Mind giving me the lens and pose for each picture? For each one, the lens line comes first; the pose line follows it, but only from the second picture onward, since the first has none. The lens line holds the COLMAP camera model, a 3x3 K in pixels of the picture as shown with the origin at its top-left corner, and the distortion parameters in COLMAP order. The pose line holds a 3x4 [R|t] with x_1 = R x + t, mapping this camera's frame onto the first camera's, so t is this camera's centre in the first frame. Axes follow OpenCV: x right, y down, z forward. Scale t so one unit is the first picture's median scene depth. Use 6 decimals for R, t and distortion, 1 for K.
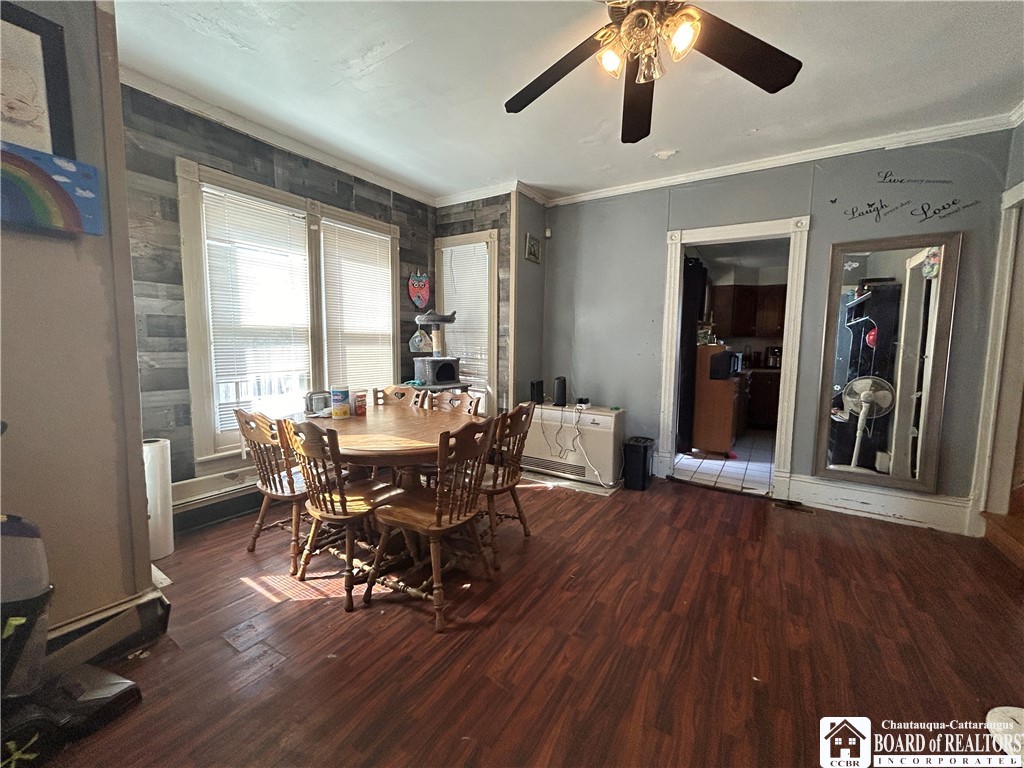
lens RADIAL K [[416.1, 0, 509.6], [0, 416.1, 382.8], [0, 0, 1]] dist [-0.001058, 0.000015]
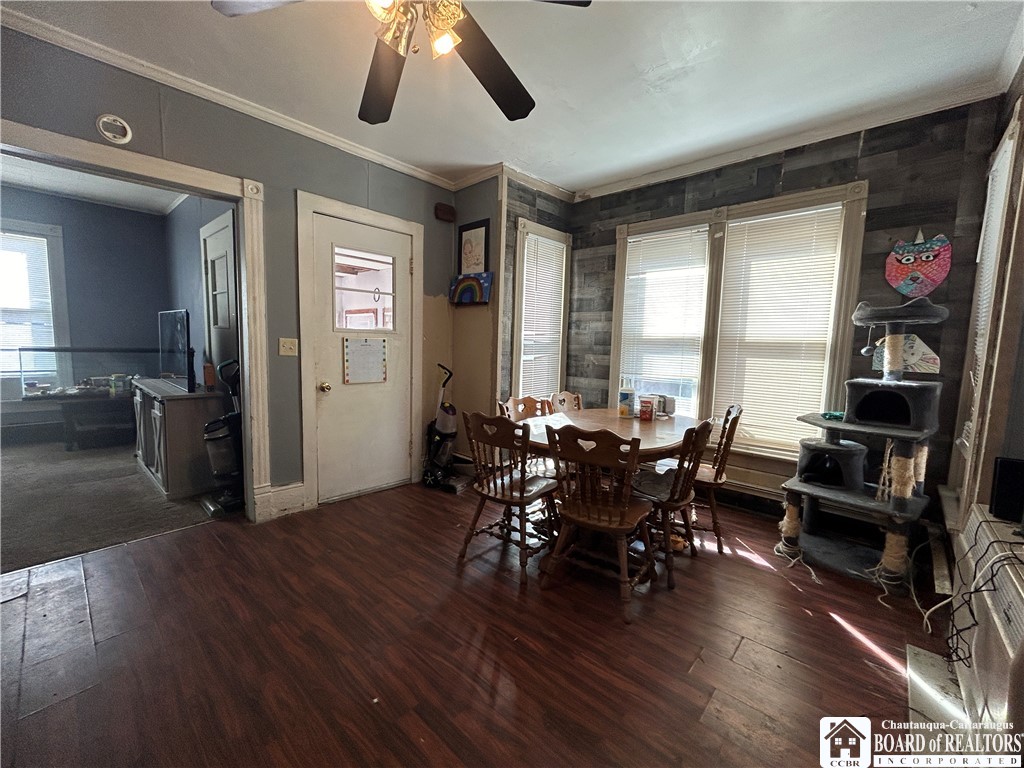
lens RADIAL K [[416.1, 0, 509.6], [0, 416.1, 382.8], [0, 0, 1]] dist [-0.001058, 0.000015]
pose [[-0.171261, 0.084372, -0.981606, 0.618029], [-0.115133, 0.987786, 0.104991, -0.074068], [0.978475, 0.130997, -0.159455, 0.721497]]
